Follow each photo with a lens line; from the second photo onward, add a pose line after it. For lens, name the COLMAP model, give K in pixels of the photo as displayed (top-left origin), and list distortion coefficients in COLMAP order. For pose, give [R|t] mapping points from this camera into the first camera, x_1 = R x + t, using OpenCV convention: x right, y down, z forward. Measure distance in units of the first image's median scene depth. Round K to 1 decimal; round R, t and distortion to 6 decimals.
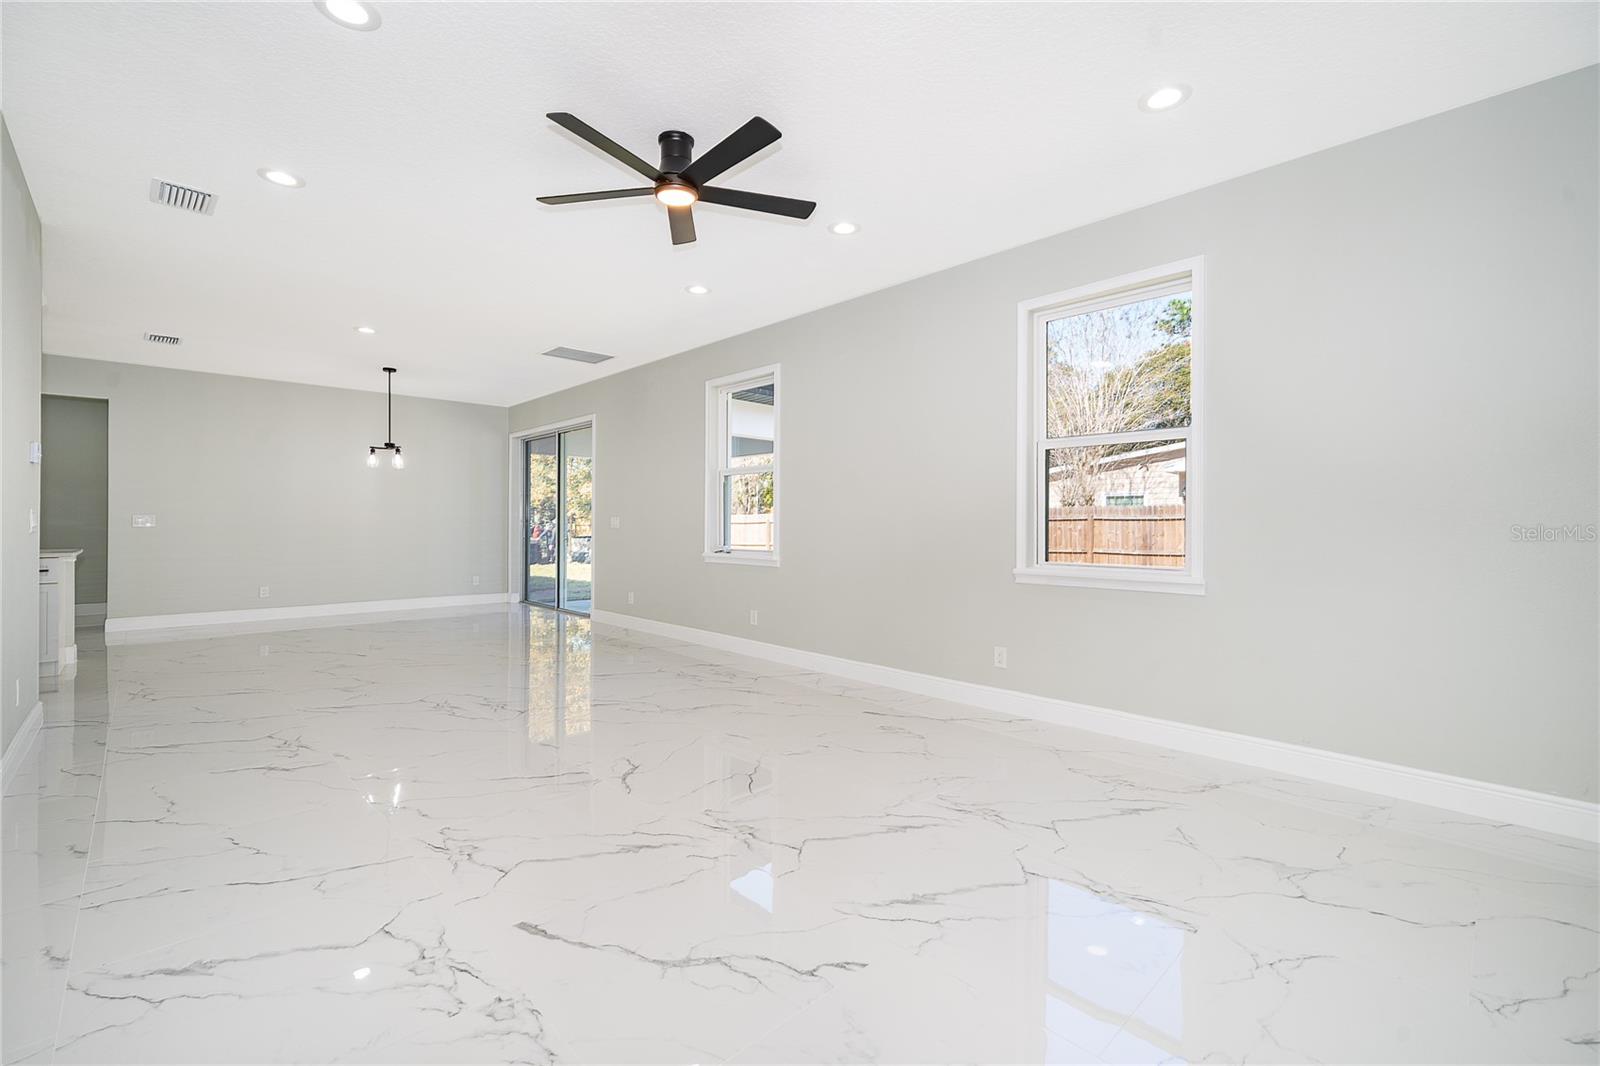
lens RADIAL K [[689.2, 0, 801.9], [0, 689.2, 522.6], [0, 0, 1]] dist [-0.000123, 0.000044]
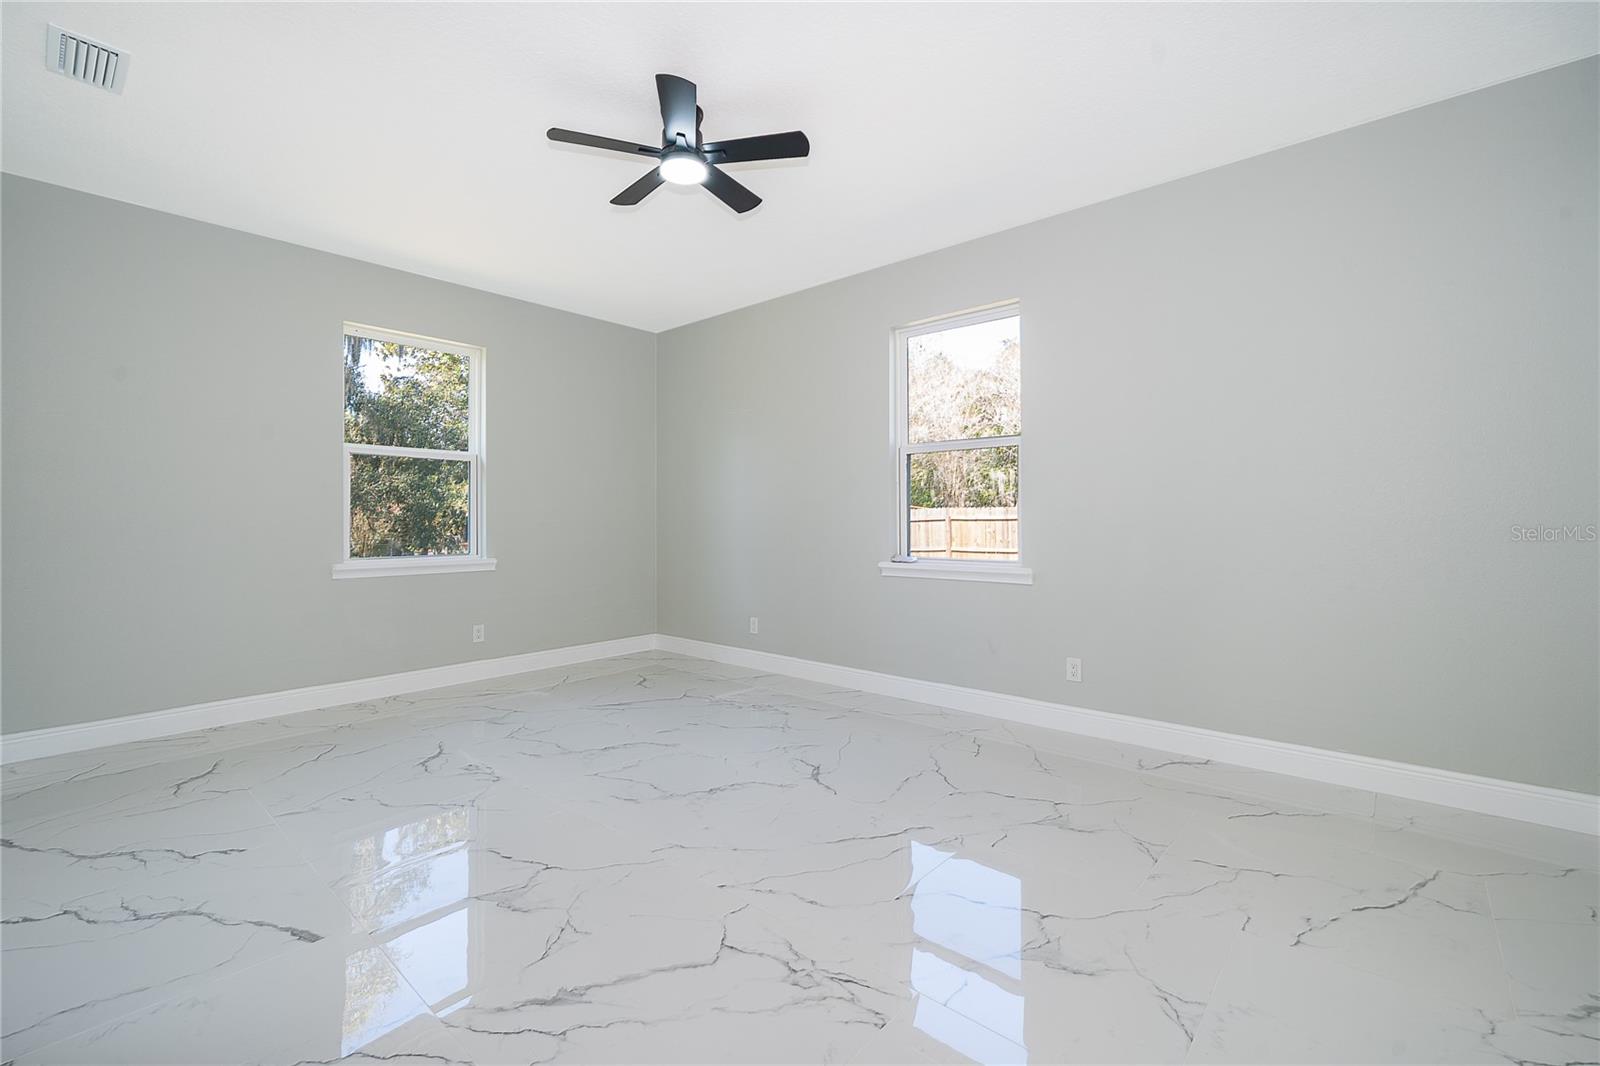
lens RADIAL K [[692.8, 0, 800.0], [0, 692.8, 533.0], [0, 0, 1]] dist [-0.000534, 0.000025]
pose [[0.997354, -0.006476, 0.072404, -0.207160], [0.005311, 0.999853, 0.016274, 0.000924], [-0.072499, -0.015847, 0.997243, 0.225340]]
